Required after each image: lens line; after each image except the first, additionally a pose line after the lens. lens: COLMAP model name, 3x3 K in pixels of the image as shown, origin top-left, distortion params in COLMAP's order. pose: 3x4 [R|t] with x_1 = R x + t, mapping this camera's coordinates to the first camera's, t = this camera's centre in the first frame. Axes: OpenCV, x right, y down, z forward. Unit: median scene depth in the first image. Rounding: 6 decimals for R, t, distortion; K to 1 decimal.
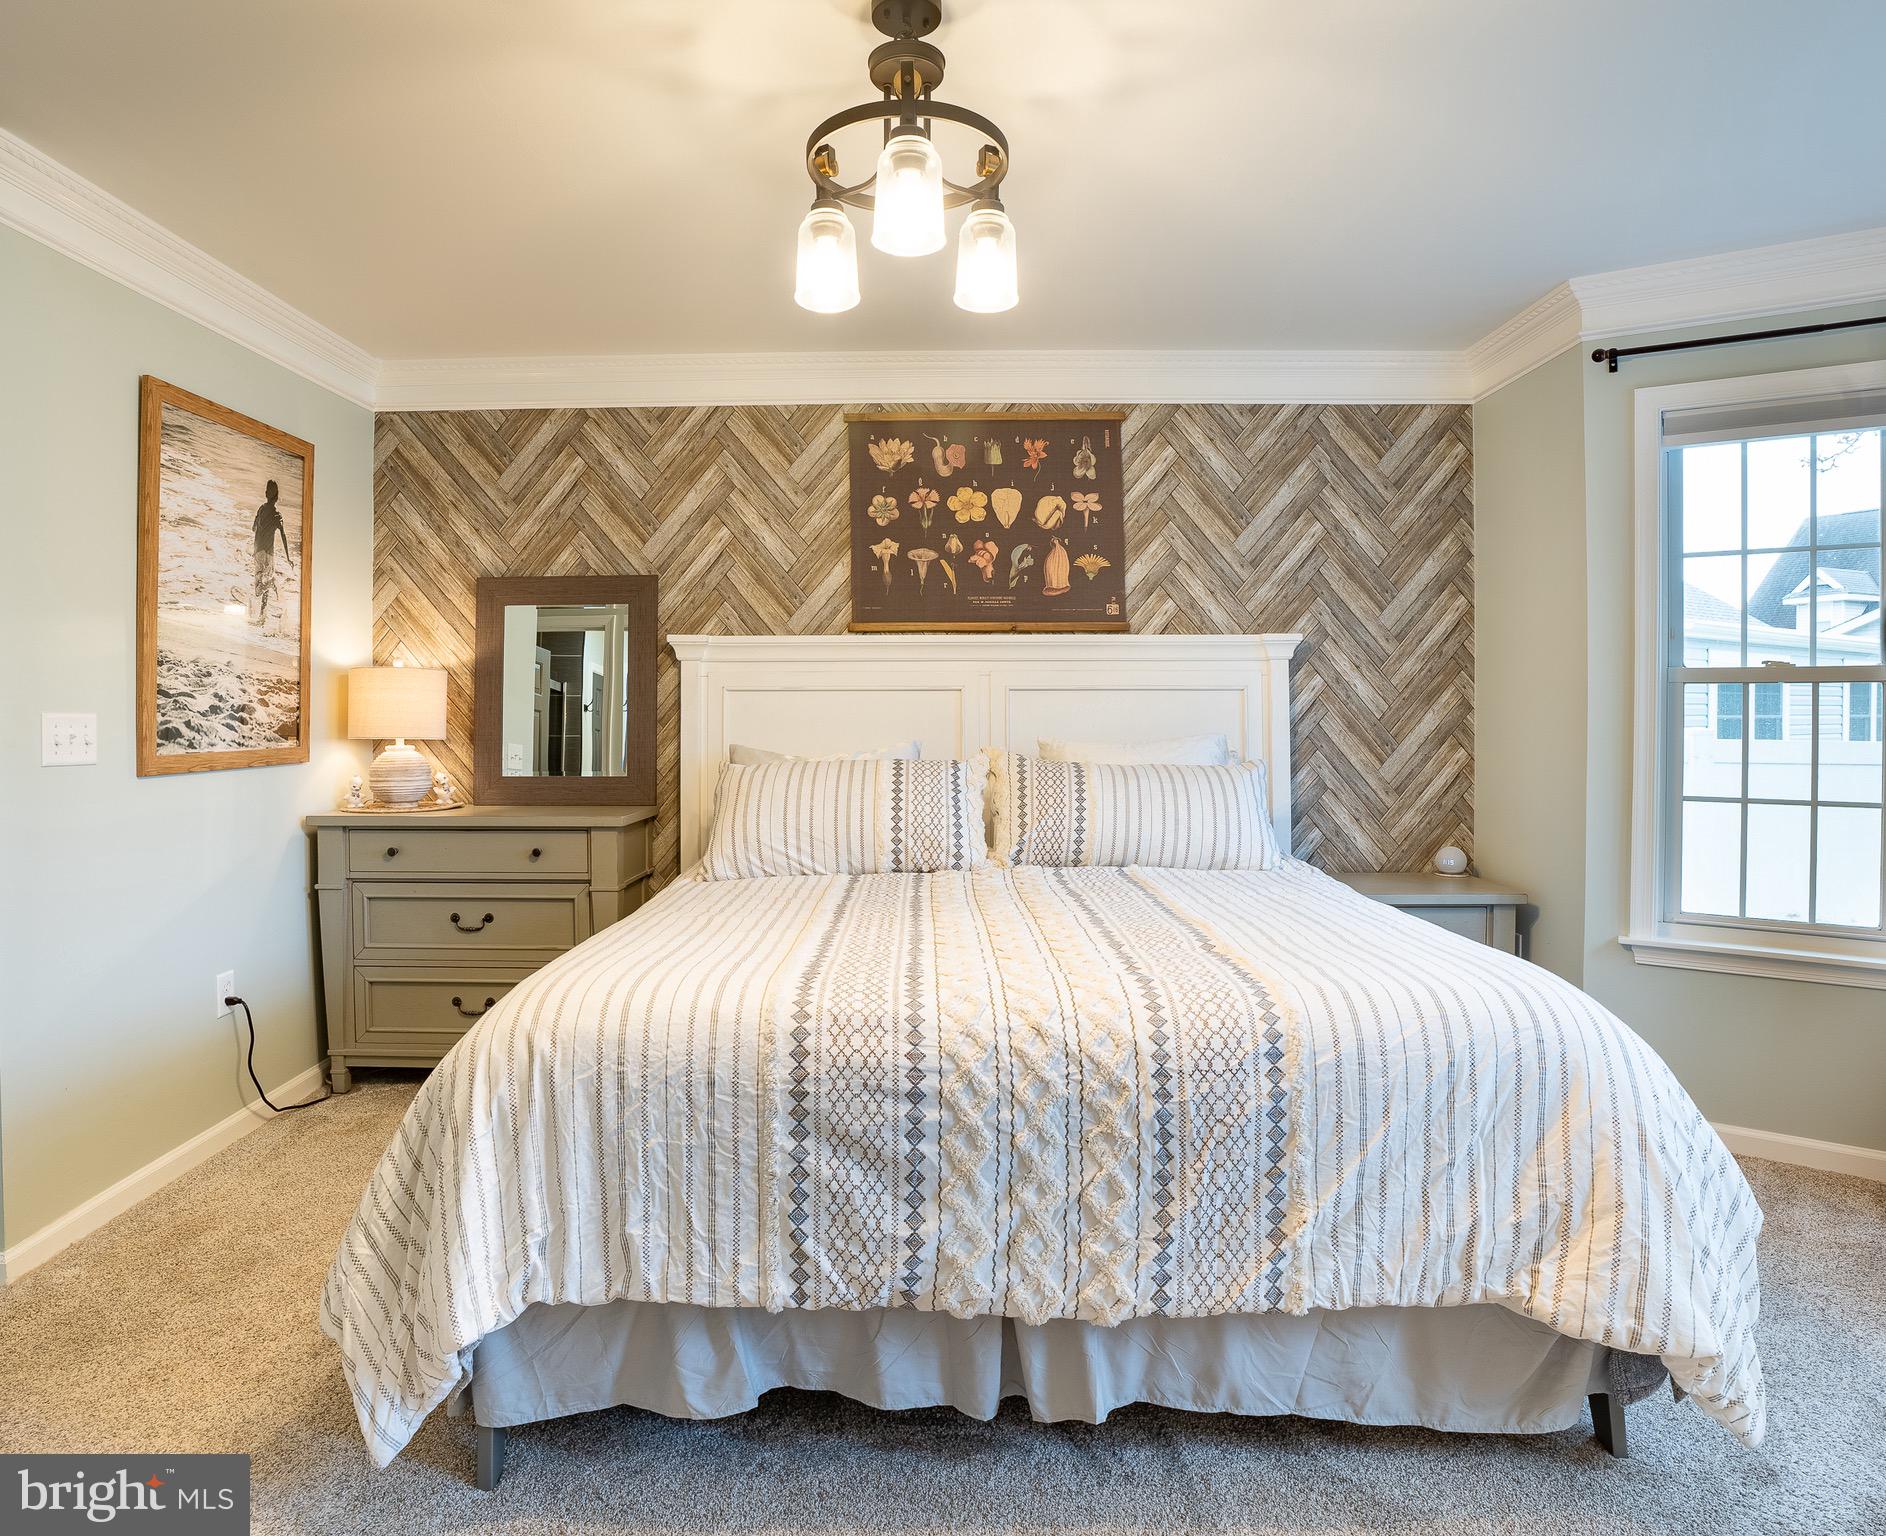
lens RADIAL K [[1101.8, 0, 927.1], [0, 1101.8, 722.8], [0, 0, 1]] dist [-0.072377, 0.024124]
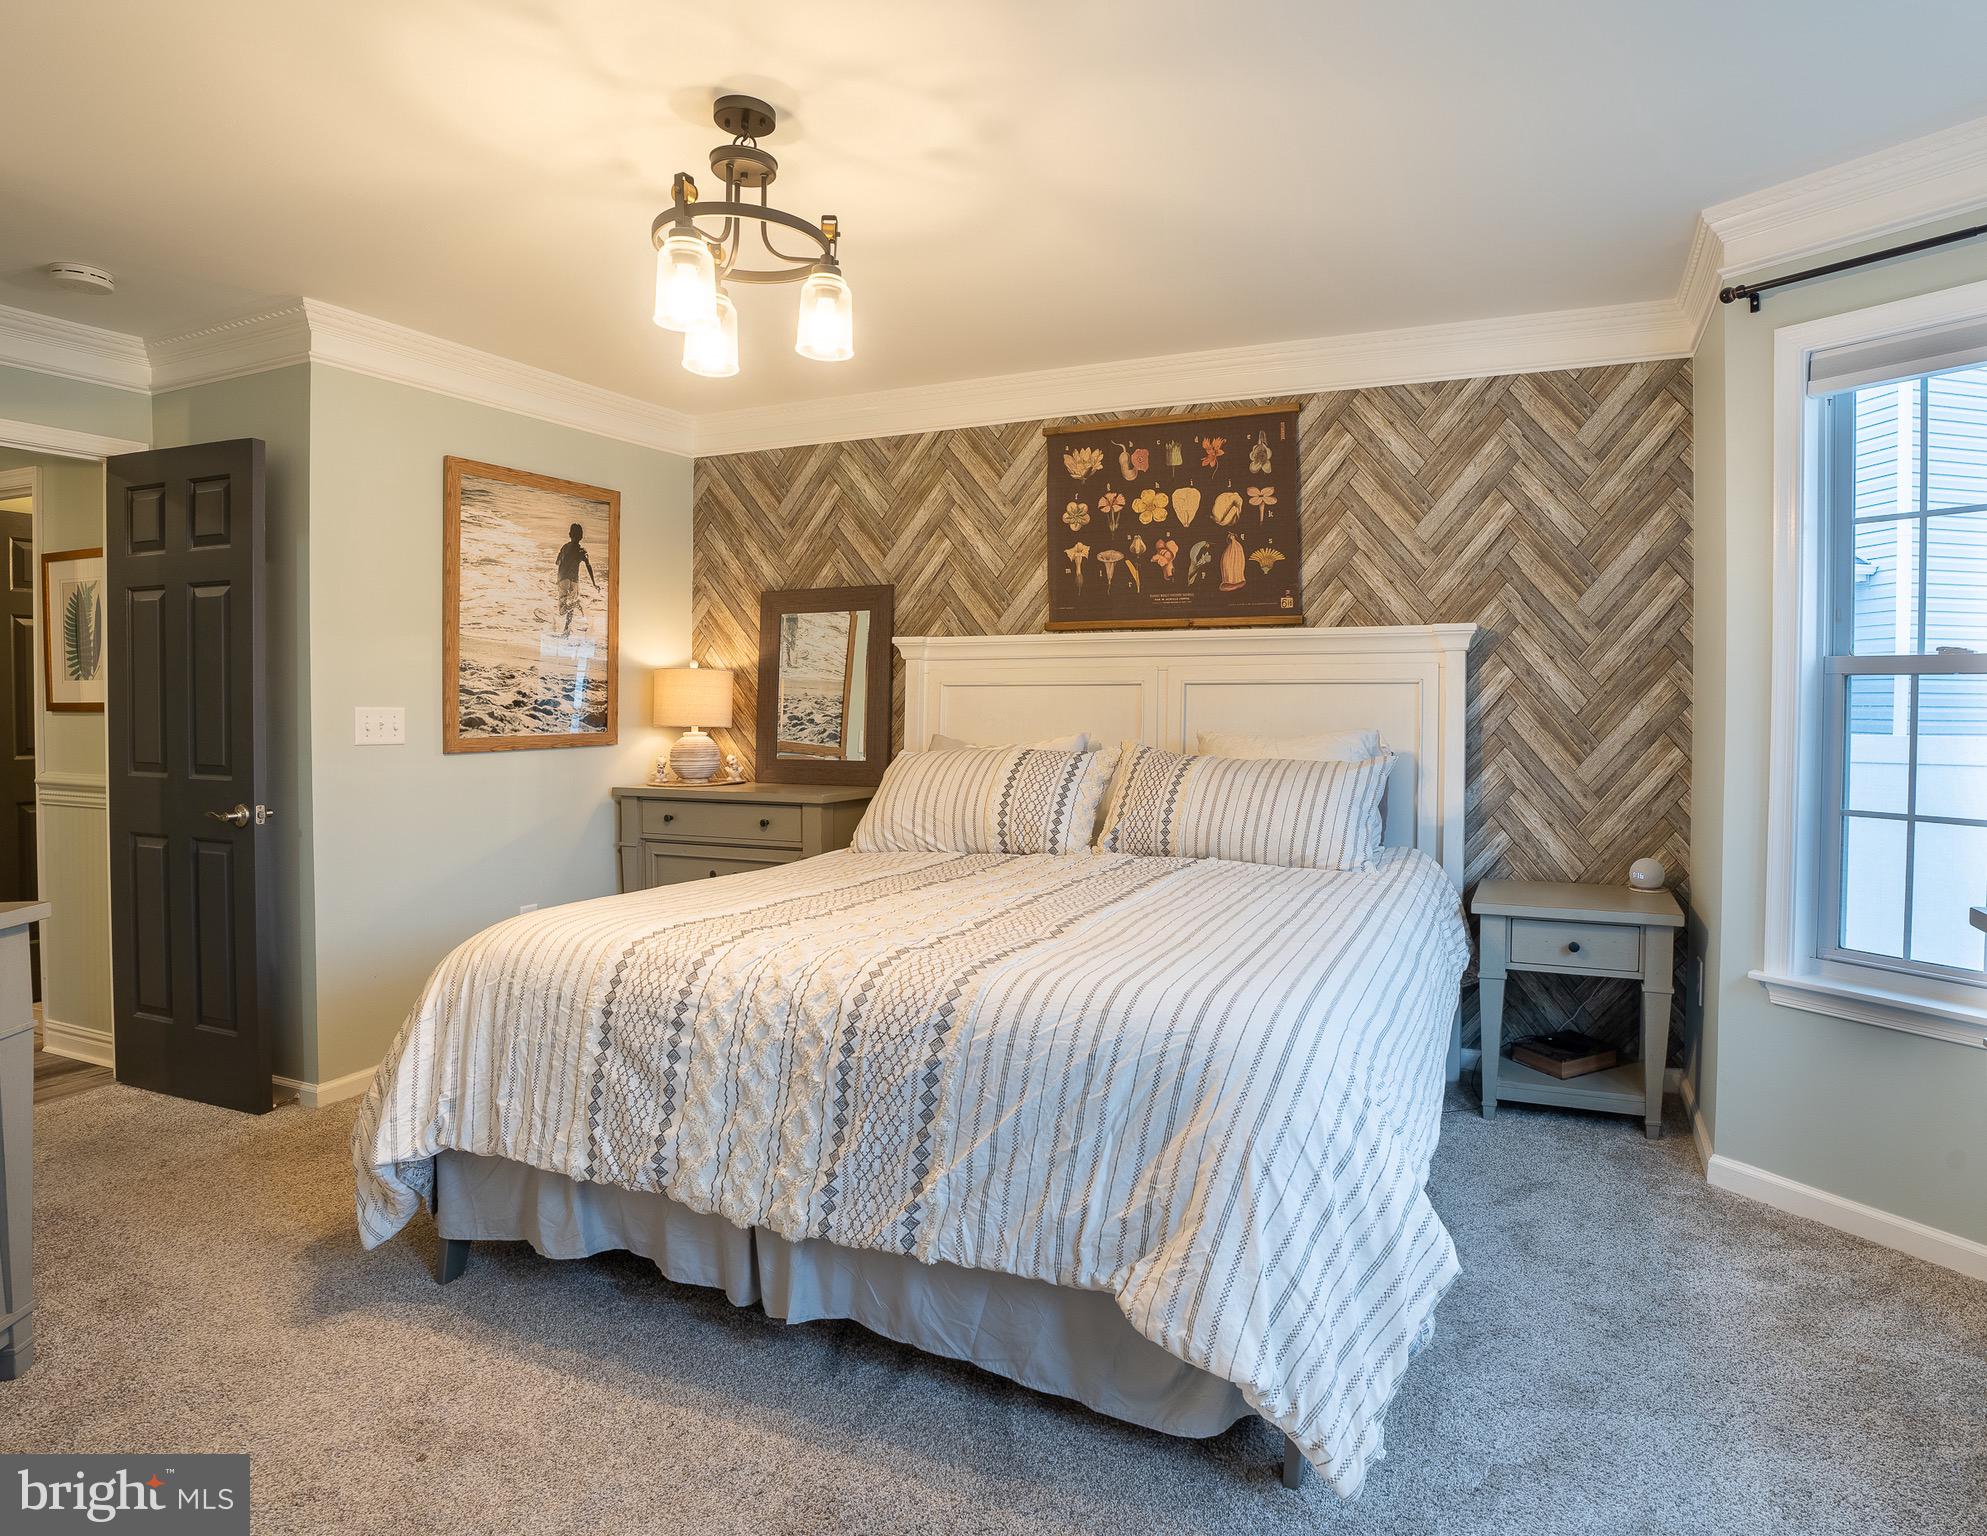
lens RADIAL K [[1099.0, 0, 1118.9], [0, 1099.0, 717.9], [0, 0, 1]] dist [-0.072341, 0.031008]
pose [[0.937873, 0.006350, -0.346921, 0.371259], [-0.003992, 0.999964, 0.007512, -0.005842], [0.346956, -0.005661, 0.937864, 0.015166]]
